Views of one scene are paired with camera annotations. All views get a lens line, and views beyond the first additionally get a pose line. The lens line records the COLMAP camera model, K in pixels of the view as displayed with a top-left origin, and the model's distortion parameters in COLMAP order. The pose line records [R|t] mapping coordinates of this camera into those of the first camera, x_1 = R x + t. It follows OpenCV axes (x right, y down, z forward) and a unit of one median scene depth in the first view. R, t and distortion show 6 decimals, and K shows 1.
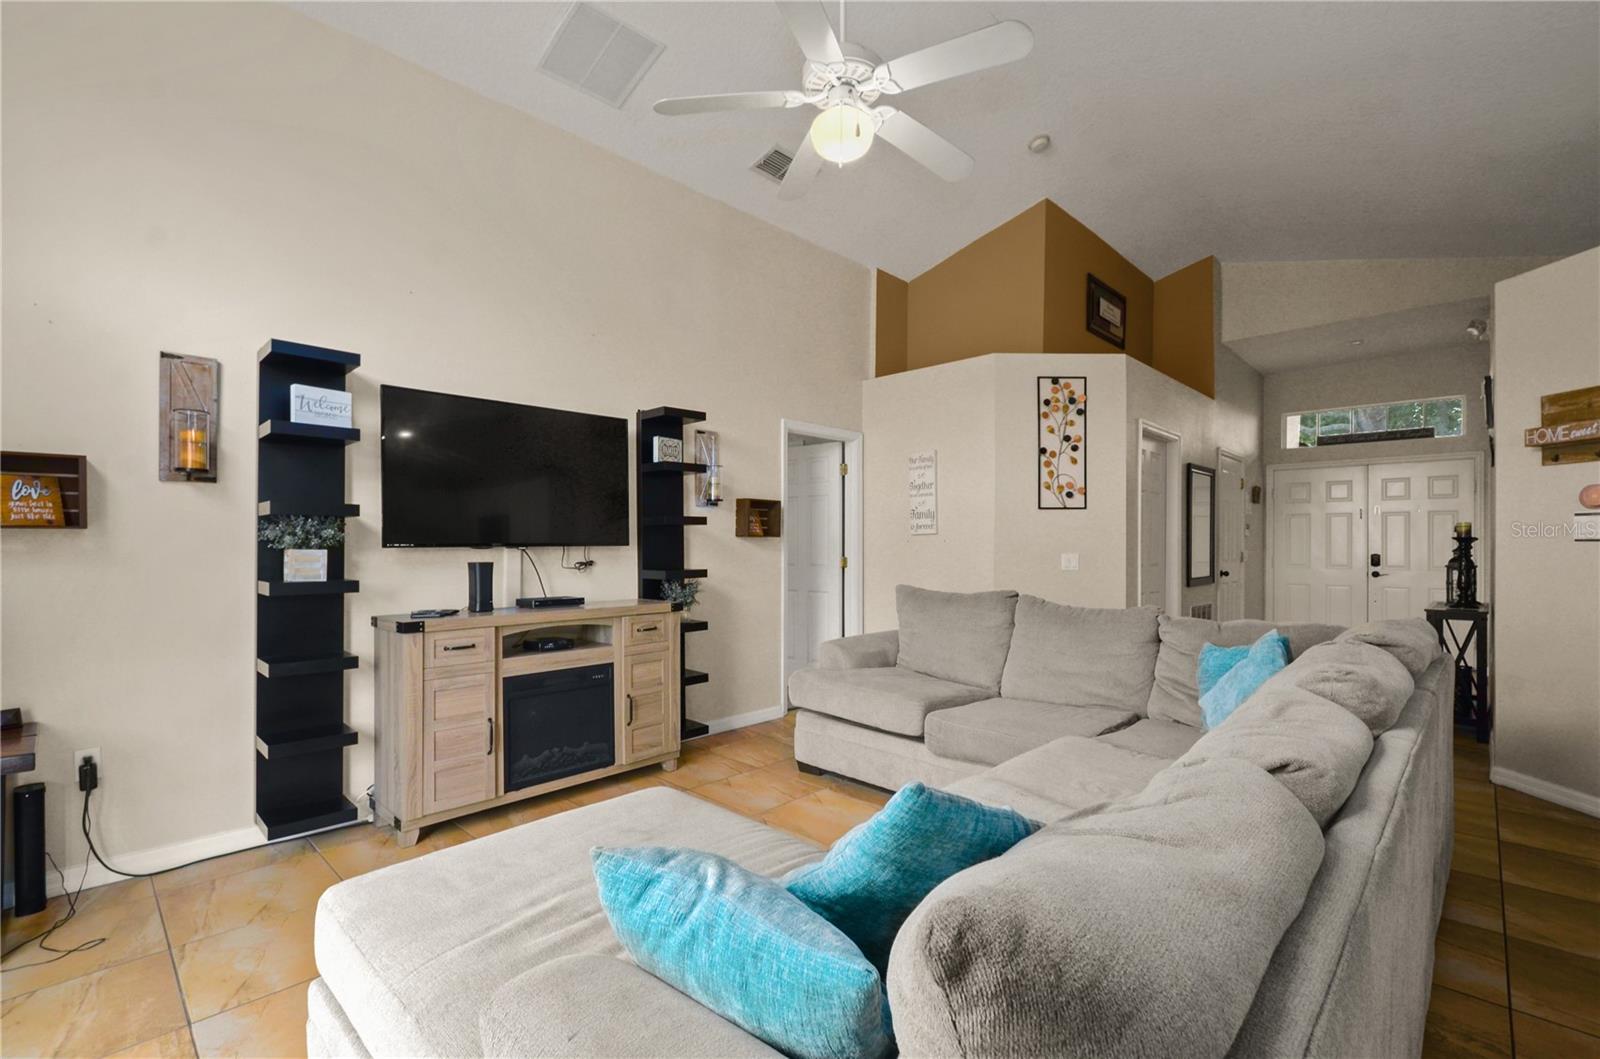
lens RADIAL K [[704.6, 0, 798.0], [0, 704.6, 544.0], [0, 0, 1]] dist [0.001227, -0.000332]
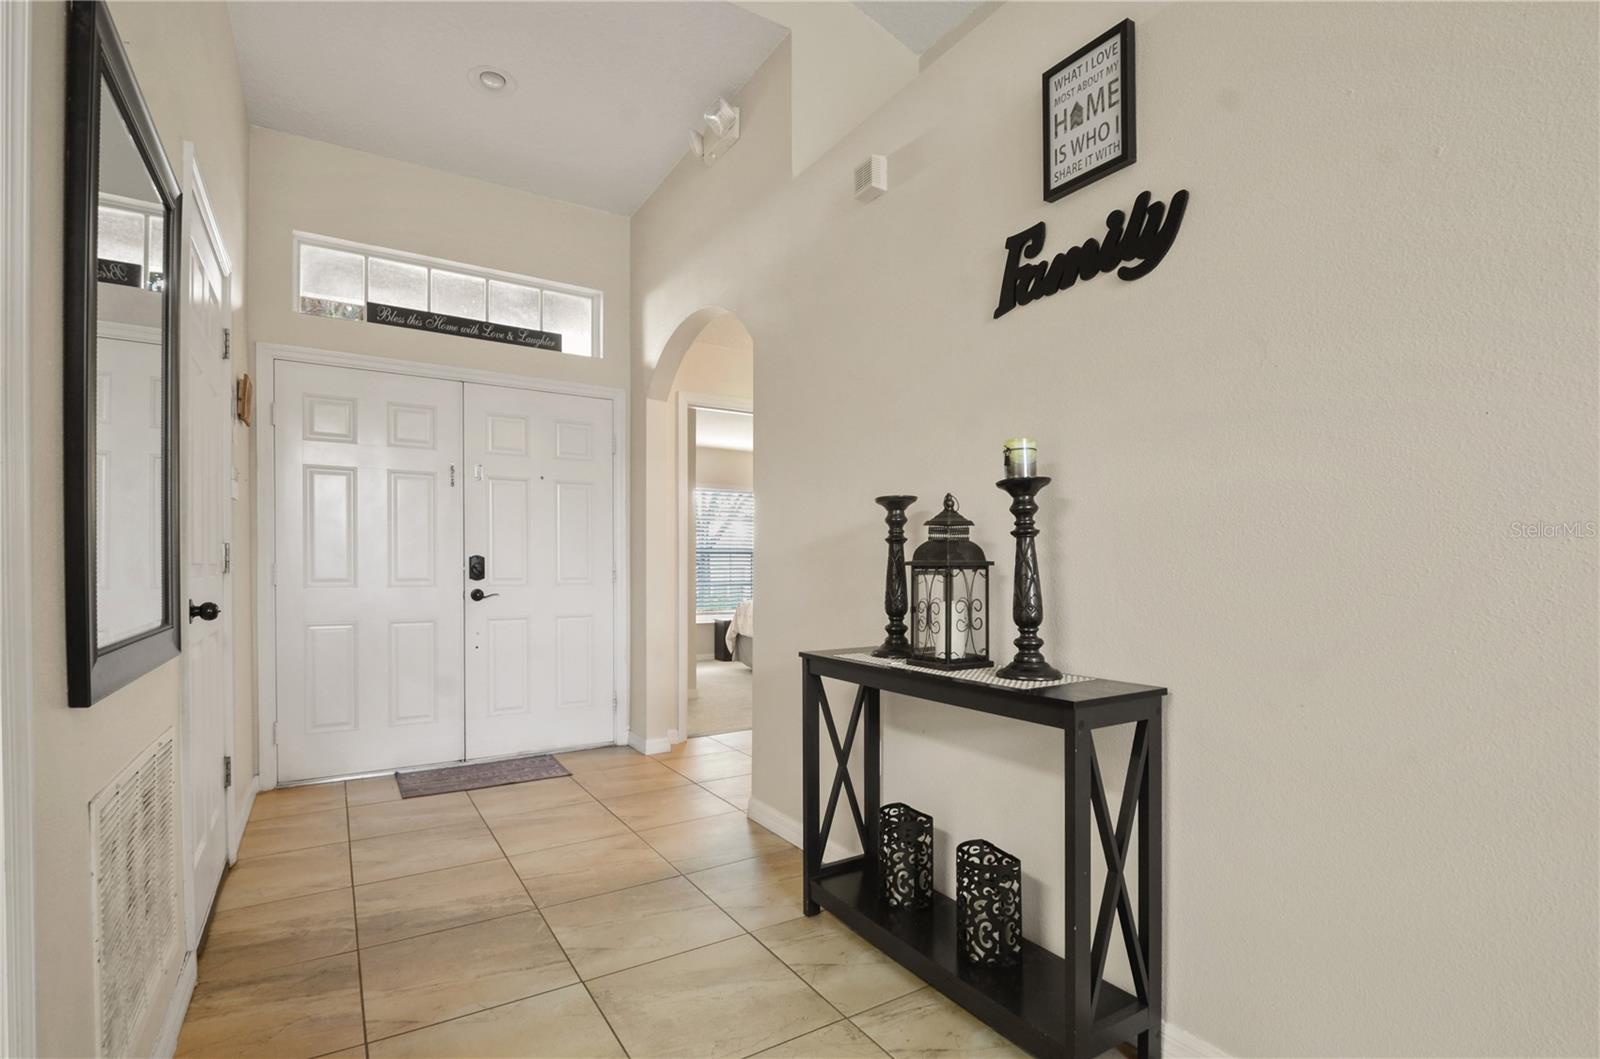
lens RADIAL K [[746.1, 0, 799.8], [0, 746.1, 552.0], [0, 0, 1]] dist [0.013520, -0.018487]
pose [[0.231324, 0.008465, 0.972840, 0.505781], [0.006440, 0.999927, -0.010232, 0.027149], [-0.972856, 0.008631, 0.231252, 0.949006]]
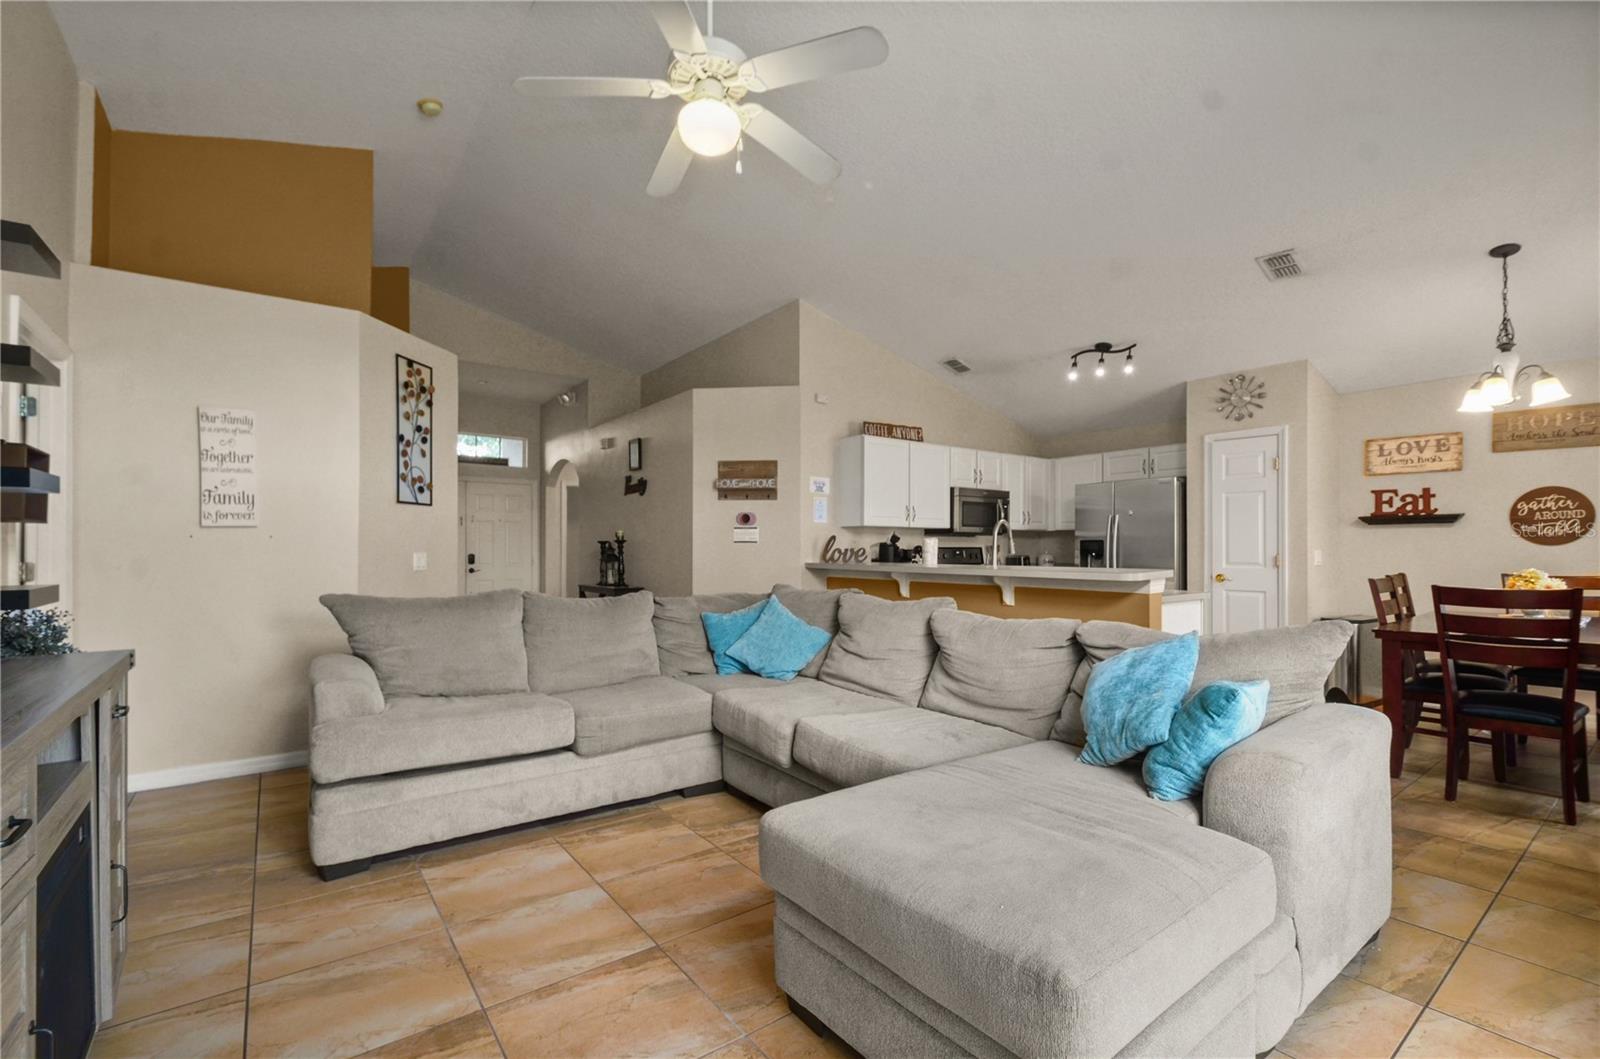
lens RADIAL K [[704.6, 0, 798.0], [0, 704.6, 544.0], [0, 0, 1]] dist [0.001227, -0.000332]
pose [[0.152098, 0.007798, 0.988335, -0.459164], [-0.000094, 0.999969, -0.007875, 0.009481], [-0.988365, 0.001105, 0.152094, 0.364589]]
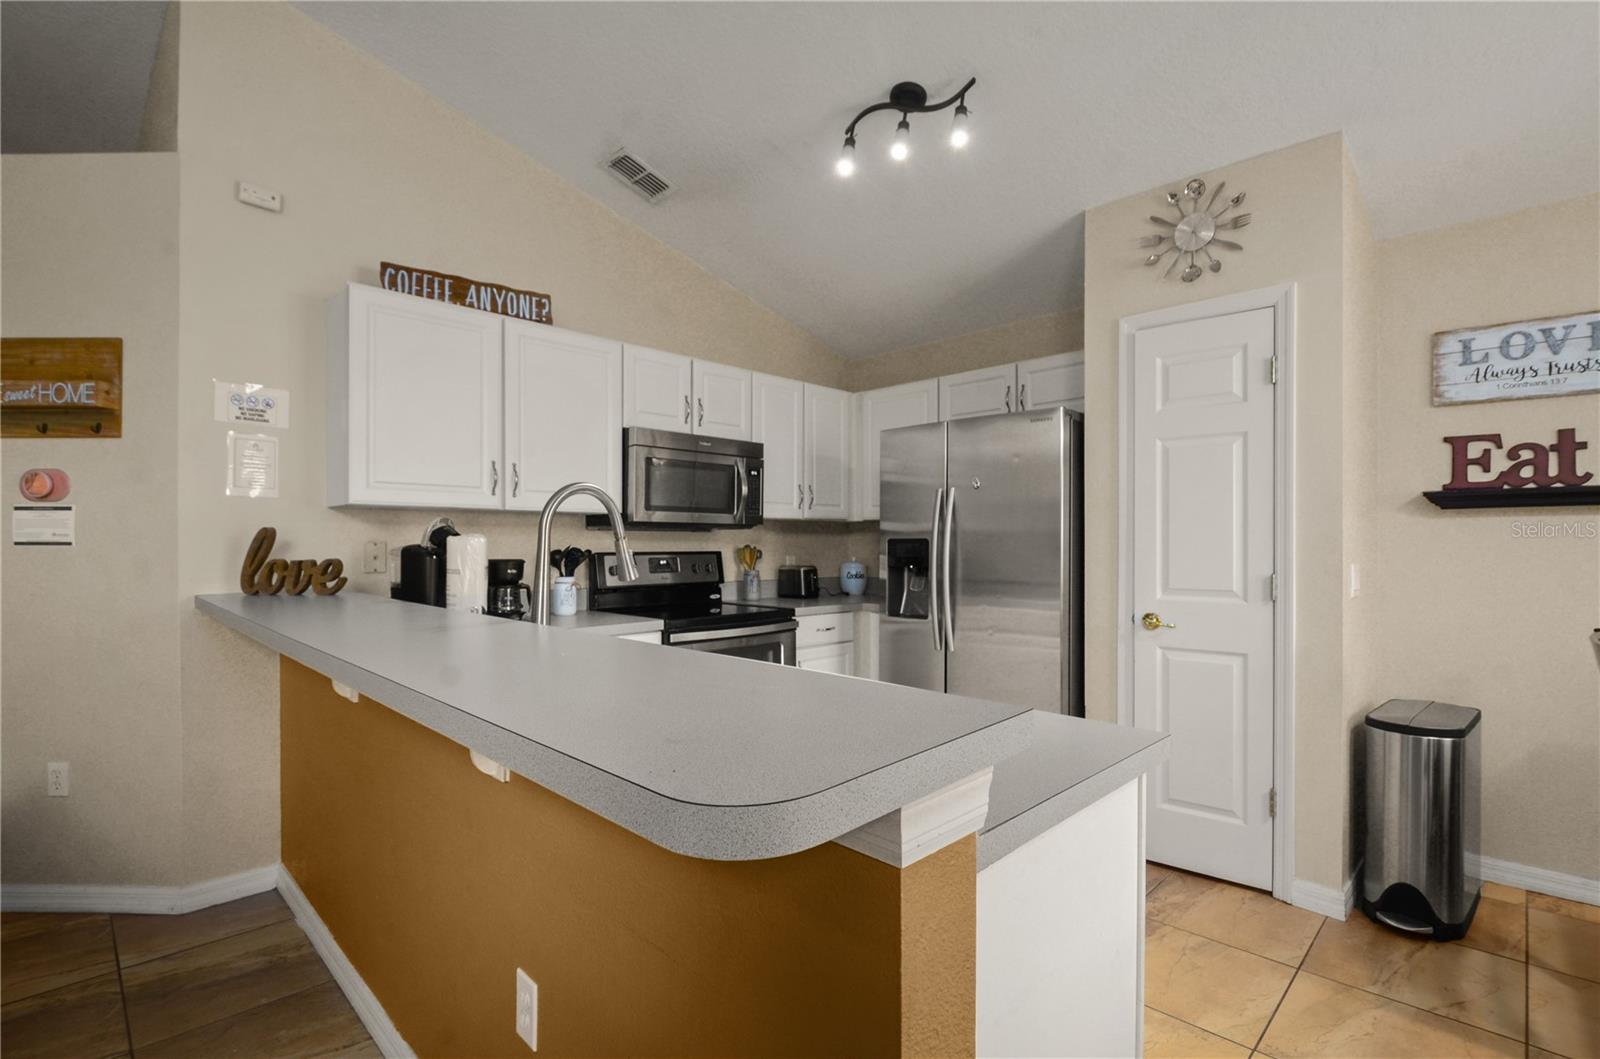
lens RADIAL K [[766.1, 0, 796.6], [0, 766.1, 544.7], [0, 0, 1]] dist [-0.011743, -0.001073]
pose [[0.001654, -0.001814, 0.999997, 0.215143], [-0.000328, 0.999998, 0.001815, -0.004039], [-0.999999, -0.000331, 0.001654, 0.122495]]
